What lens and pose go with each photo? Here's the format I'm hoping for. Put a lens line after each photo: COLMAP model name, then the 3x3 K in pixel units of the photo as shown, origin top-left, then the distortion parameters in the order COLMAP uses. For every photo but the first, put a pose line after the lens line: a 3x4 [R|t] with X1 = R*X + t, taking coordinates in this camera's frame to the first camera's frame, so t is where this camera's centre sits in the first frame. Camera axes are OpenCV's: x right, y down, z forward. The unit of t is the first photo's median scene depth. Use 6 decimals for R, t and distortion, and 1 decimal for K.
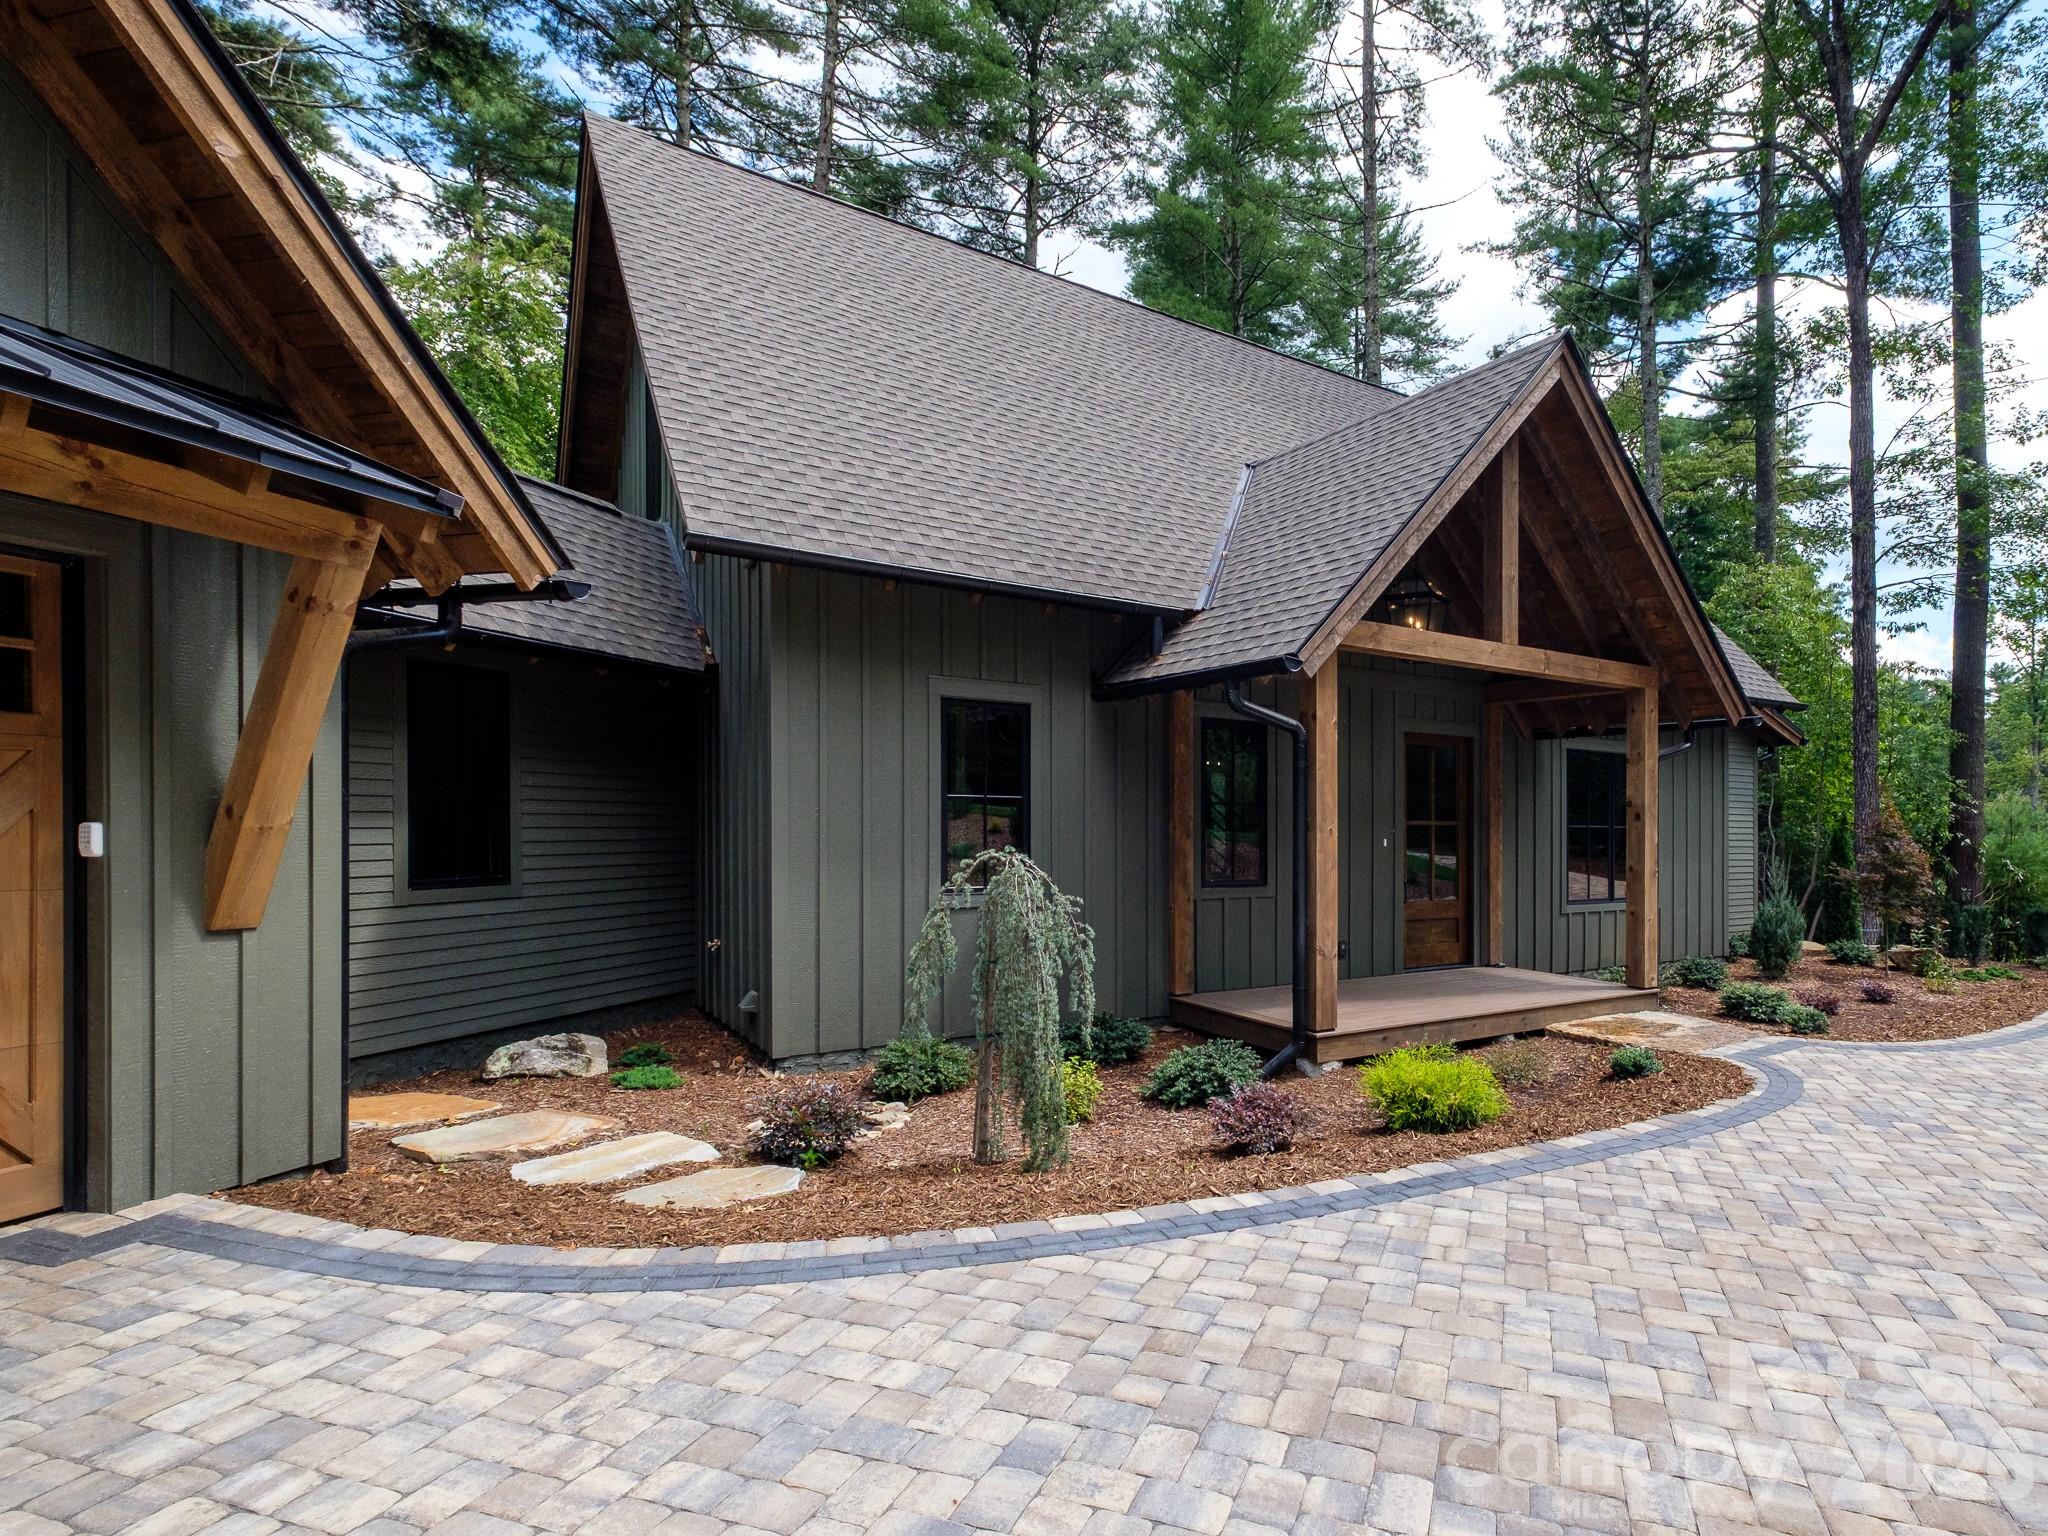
lens RADIAL K [[974.7, 0, 1023.8], [0, 974.7, 829.5], [0, 0, 1]] dist [0.007110, 0.000438]
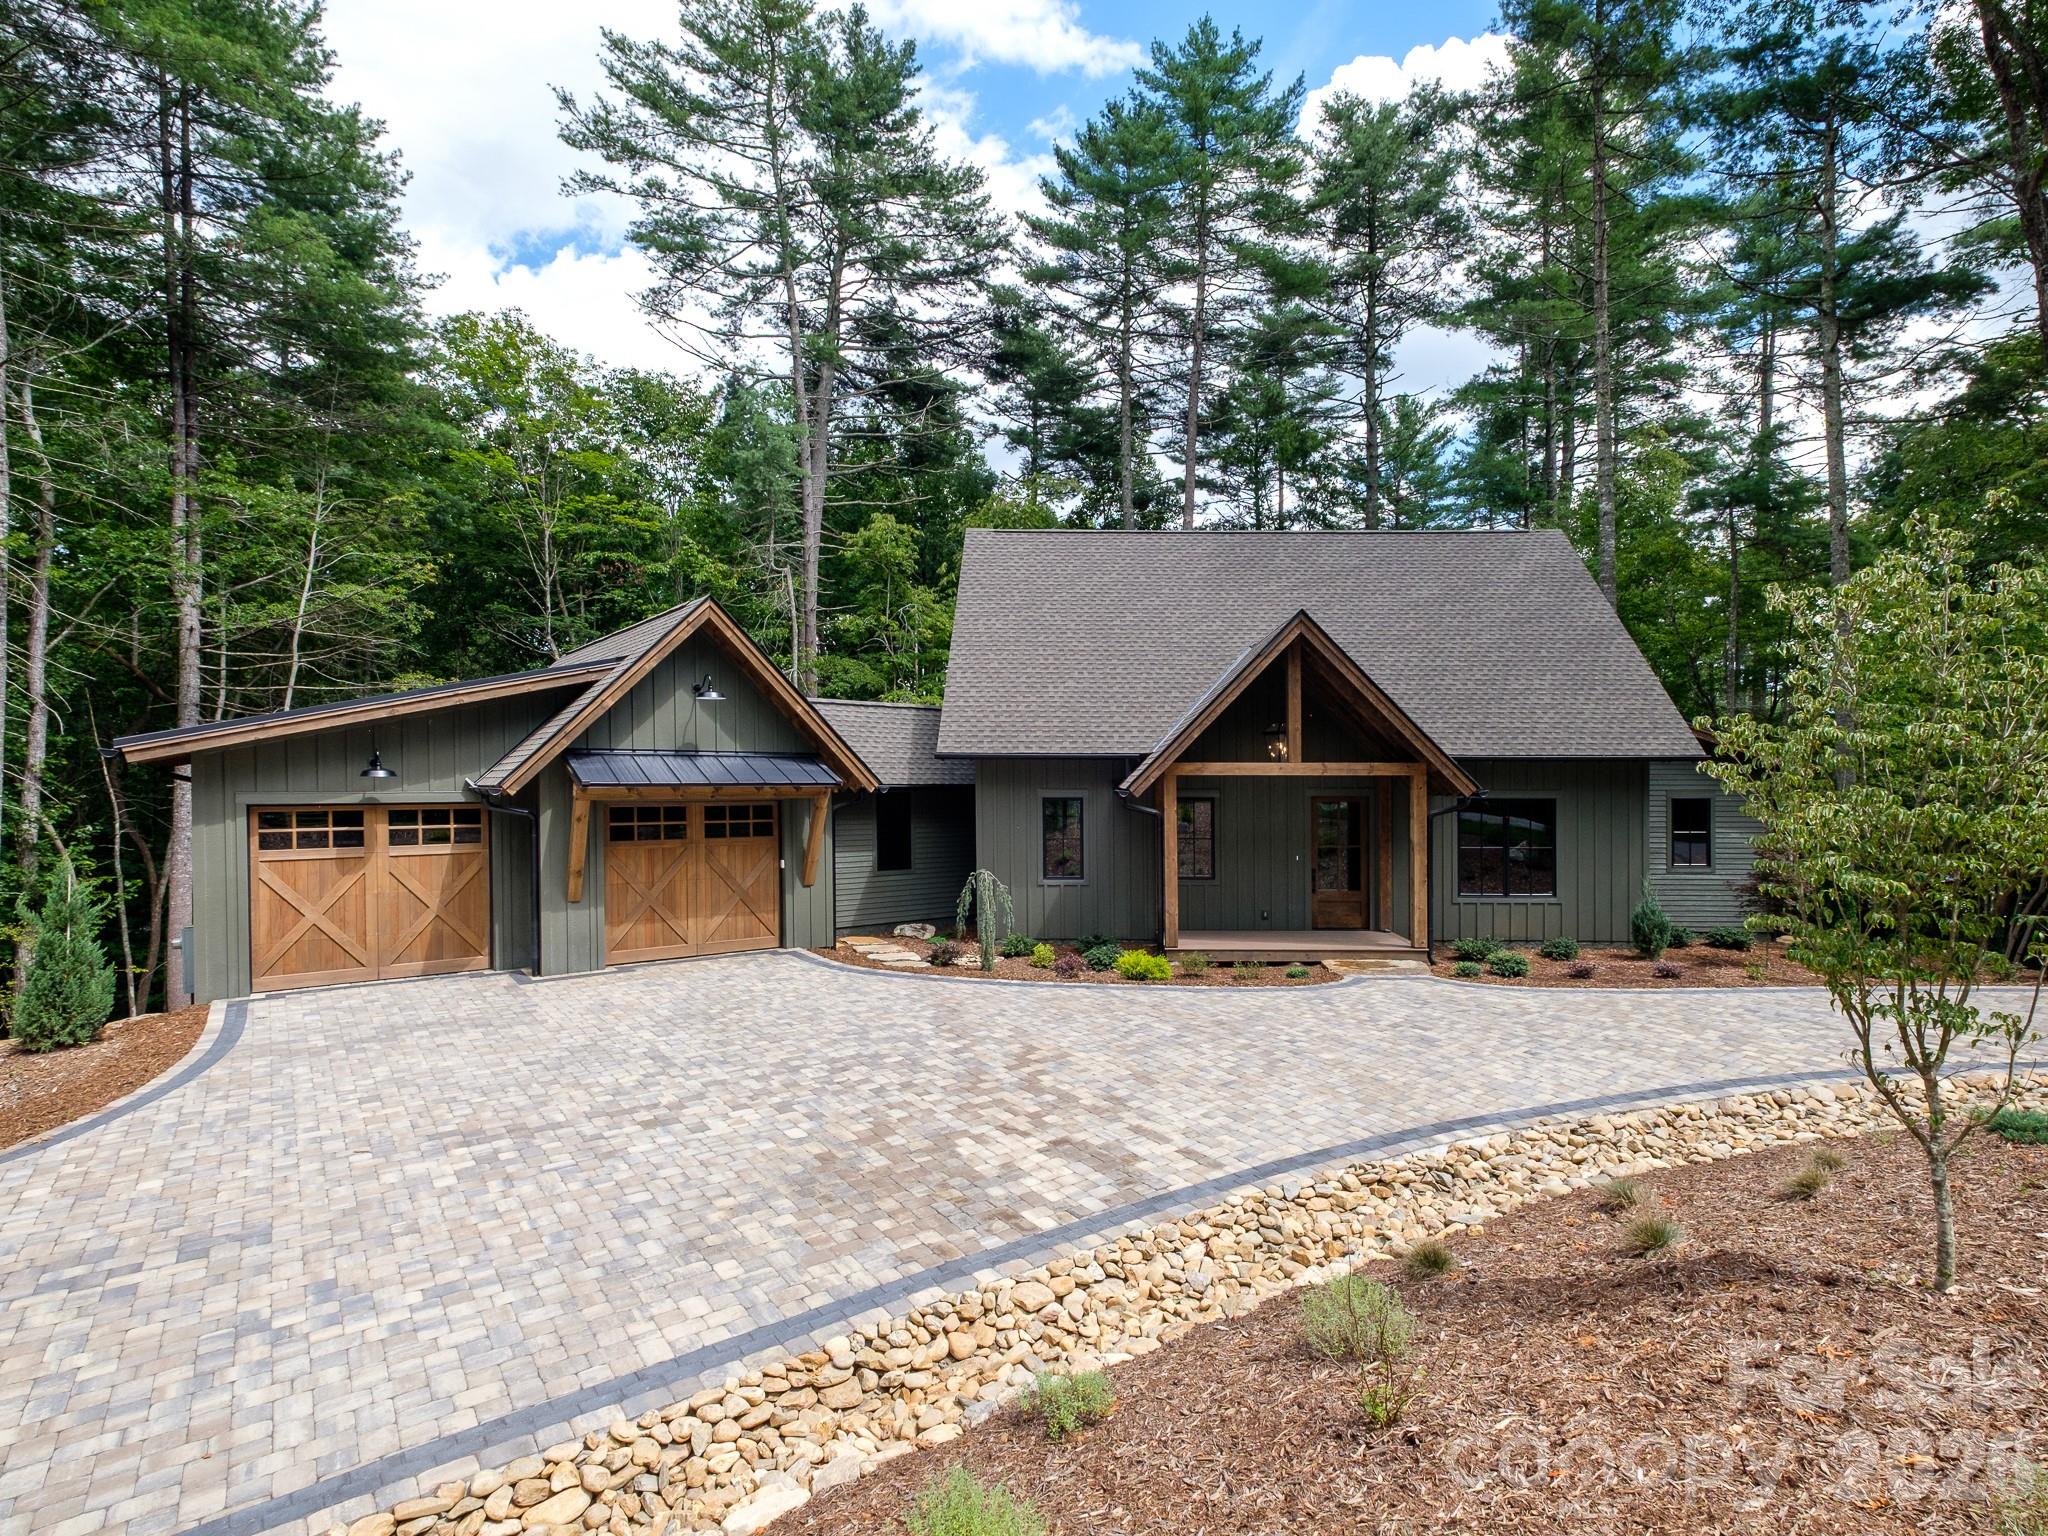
lens RADIAL K [[952.5, 0, 1024.0], [0, 952.5, 768.0], [0, 0, 1]] dist [0.001248, 0.000173]
pose [[0.794228, -0.026818, -0.607028, 1.432479], [0.019464, 0.999636, -0.018697, -0.181361], [0.607309, 0.003035, 0.794460, -0.991360]]
